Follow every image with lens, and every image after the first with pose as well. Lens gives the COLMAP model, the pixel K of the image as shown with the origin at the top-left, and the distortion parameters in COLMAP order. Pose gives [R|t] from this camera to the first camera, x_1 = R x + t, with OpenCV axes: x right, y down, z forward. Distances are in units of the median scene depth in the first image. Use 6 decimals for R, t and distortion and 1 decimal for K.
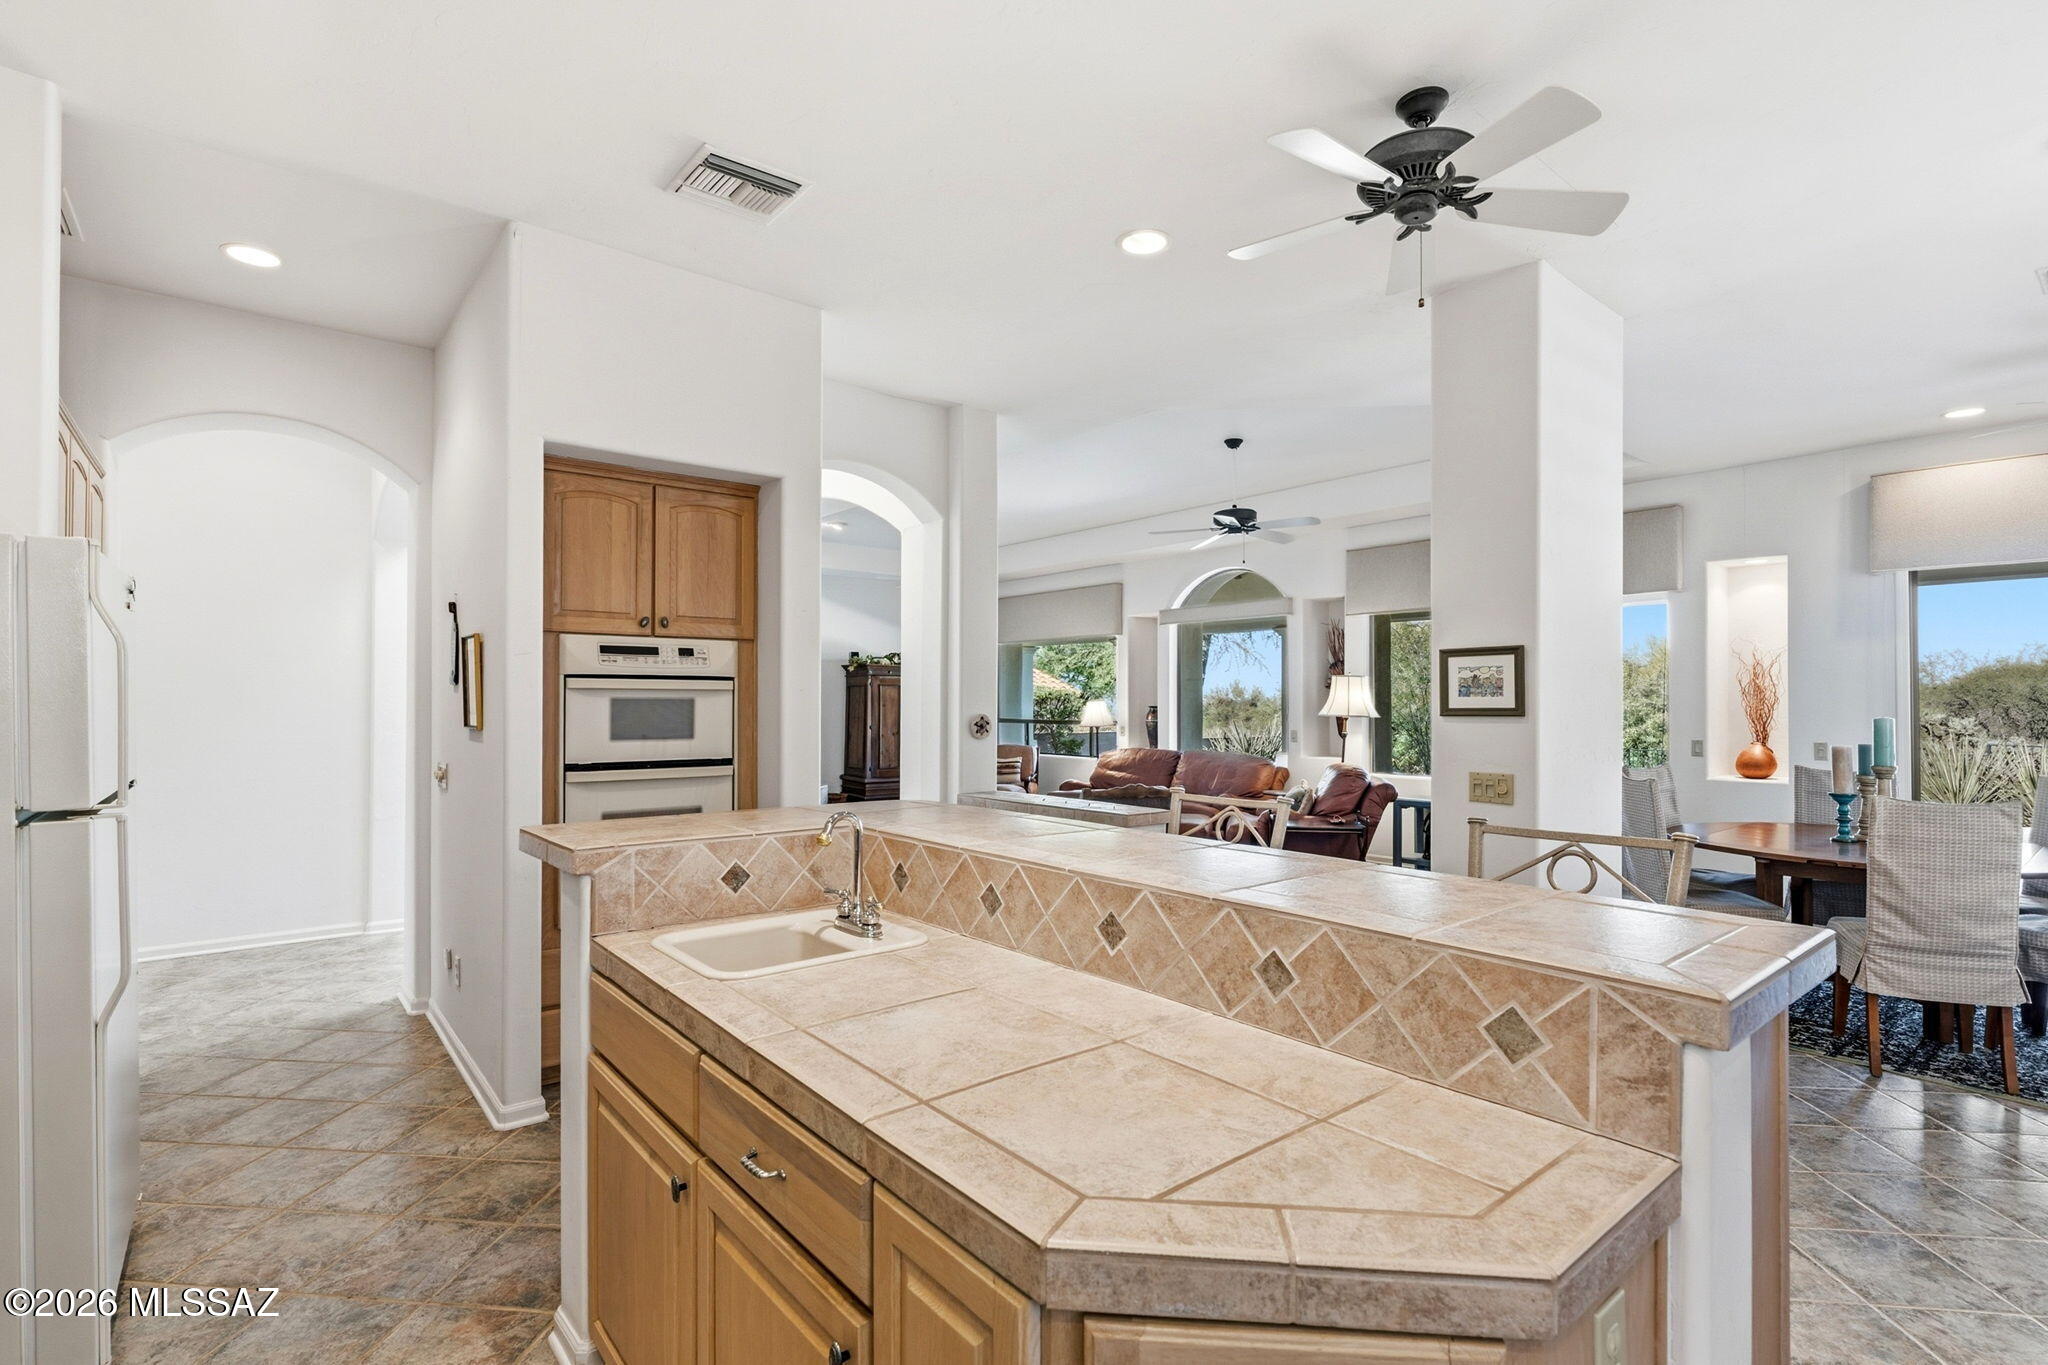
lens RADIAL K [[953.0, 0, 1031.3], [0, 953.0, 686.0], [0, 0, 1]] dist [-0.000579, 0.000180]
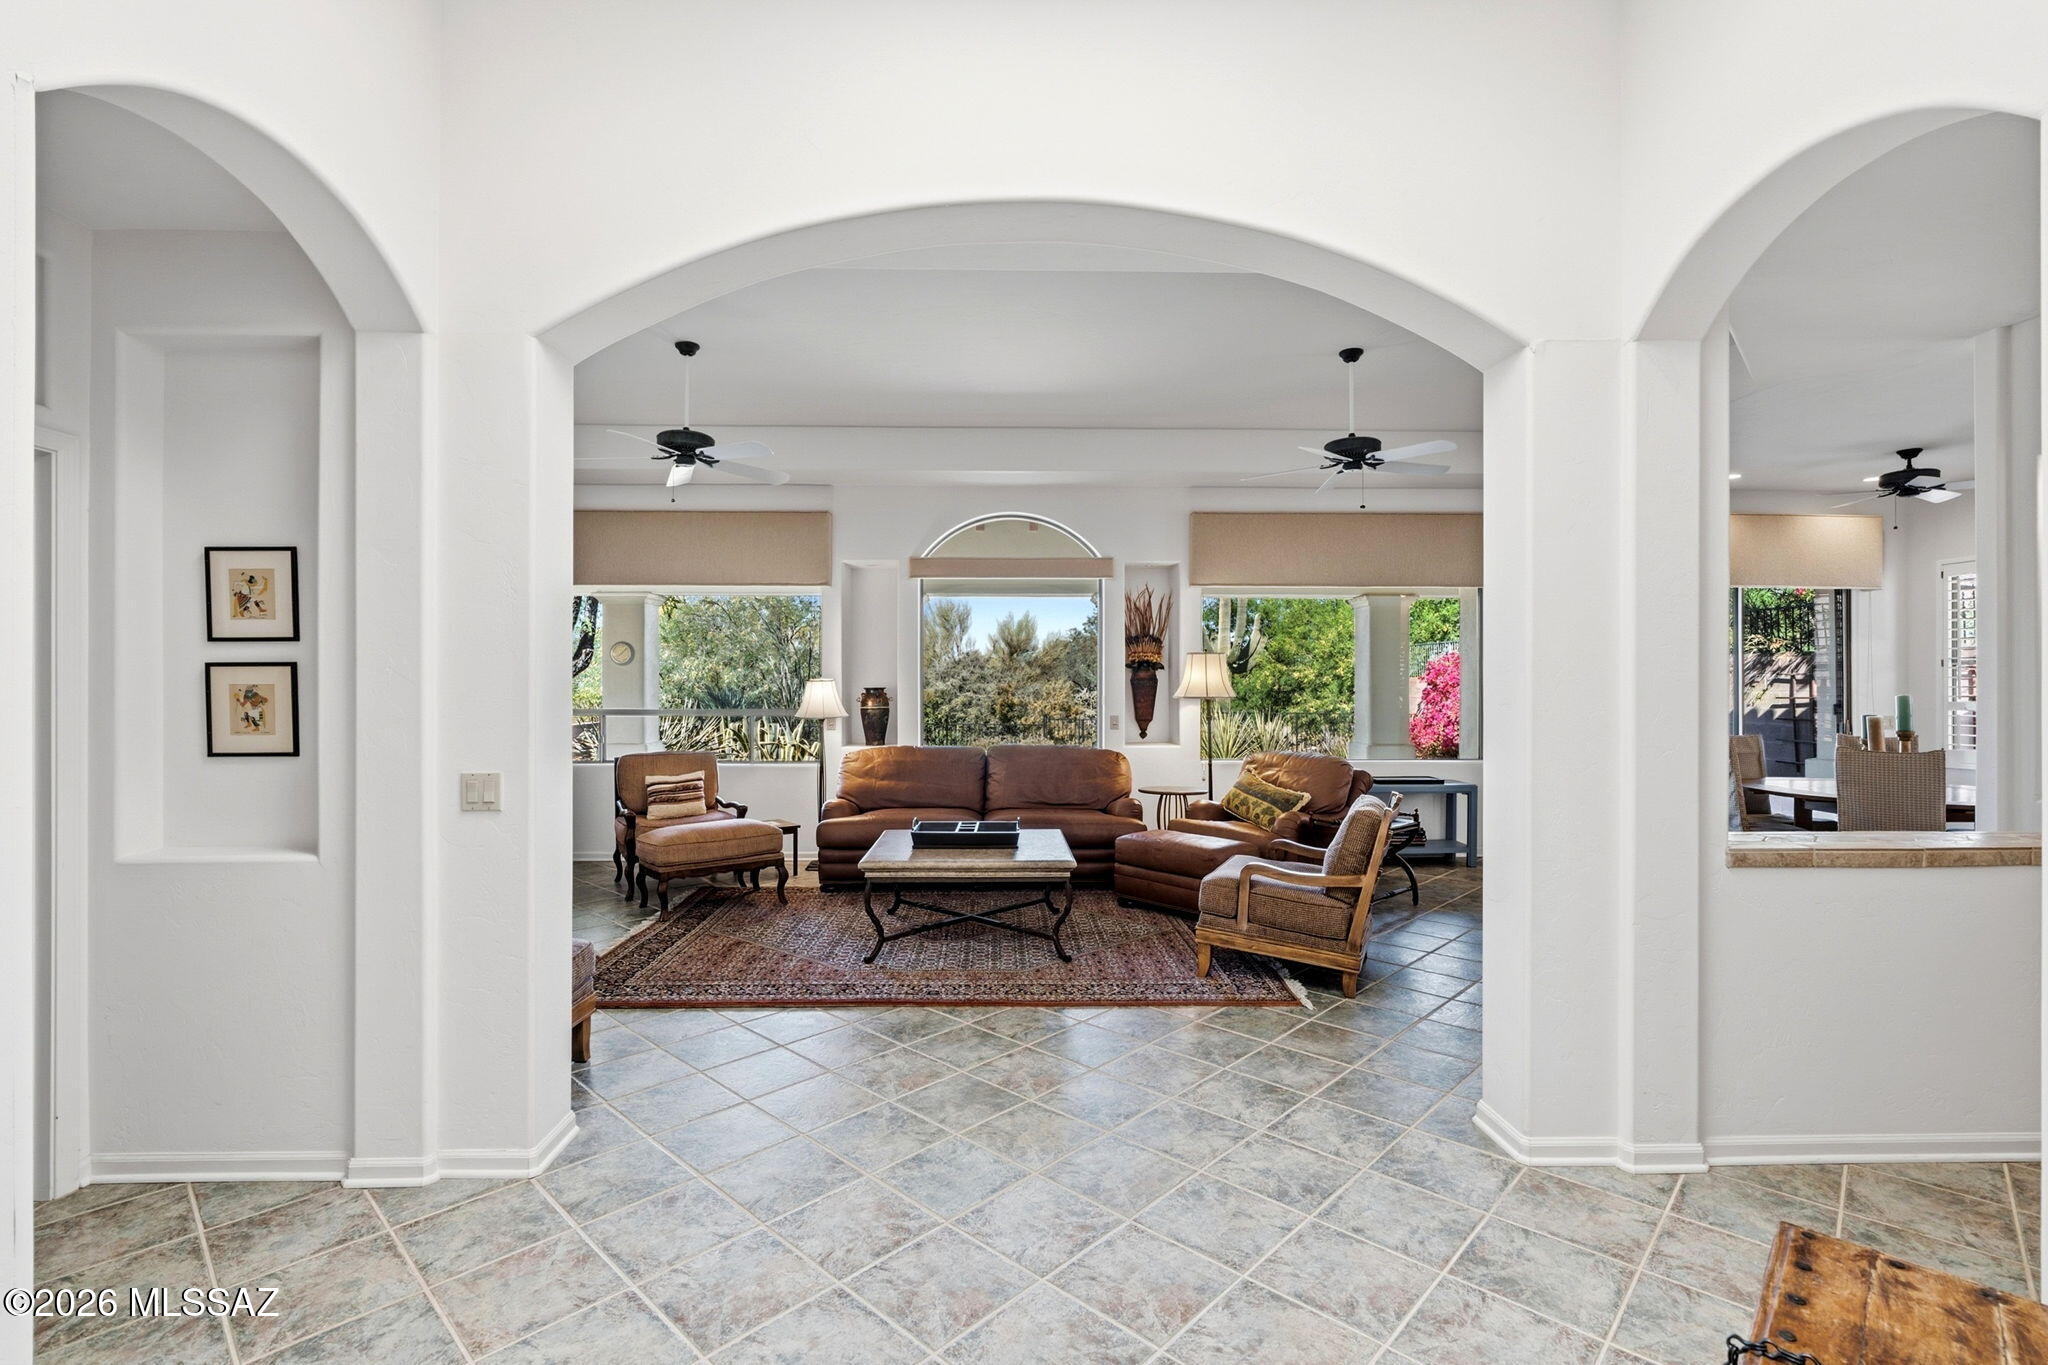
lens RADIAL K [[937.3, 0, 1024.0], [0, 937.3, 682.5], [0, 0, 1]] dist [-0.002530, -0.000520]
pose [[0.620043, -0.000748, 0.784567, -0.371598], [-0.011698, 0.999880, 0.010198, 0.009053], [-0.784481, -0.015501, 0.619960, 0.470962]]
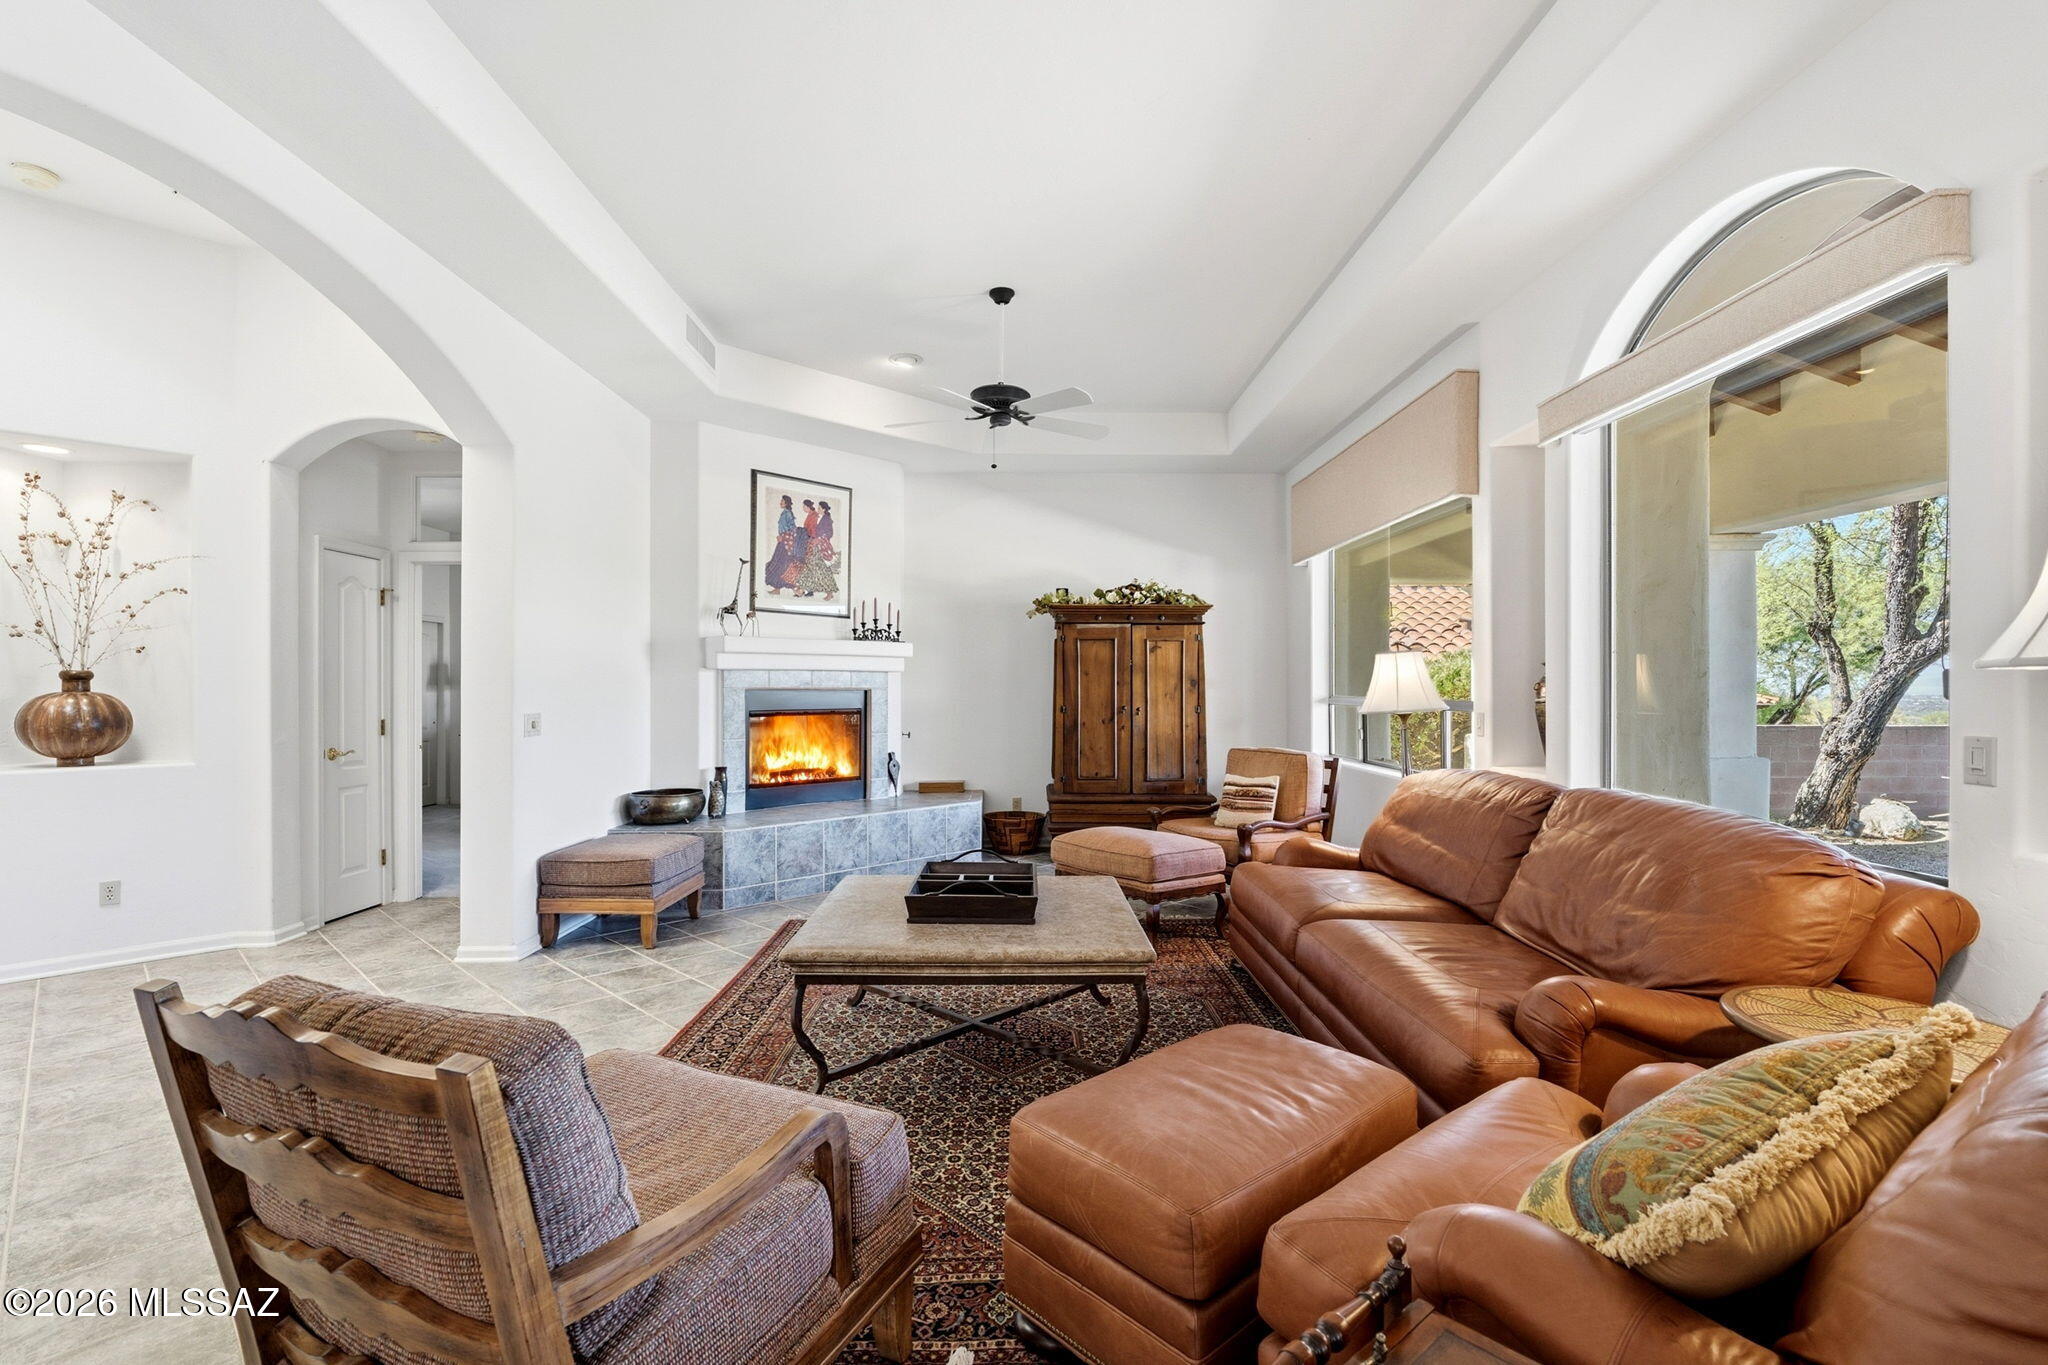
lens RADIAL K [[953.0, 0, 1031.3], [0, 953.0, 686.0], [0, 0, 1]] dist [-0.000579, 0.000180]
pose [[0.771684, -0.004128, -0.635992, 0.213052], [0.013183, 0.999868, 0.009506, 0.024669], [0.635869, -0.015720, 0.771637, 0.570455]]
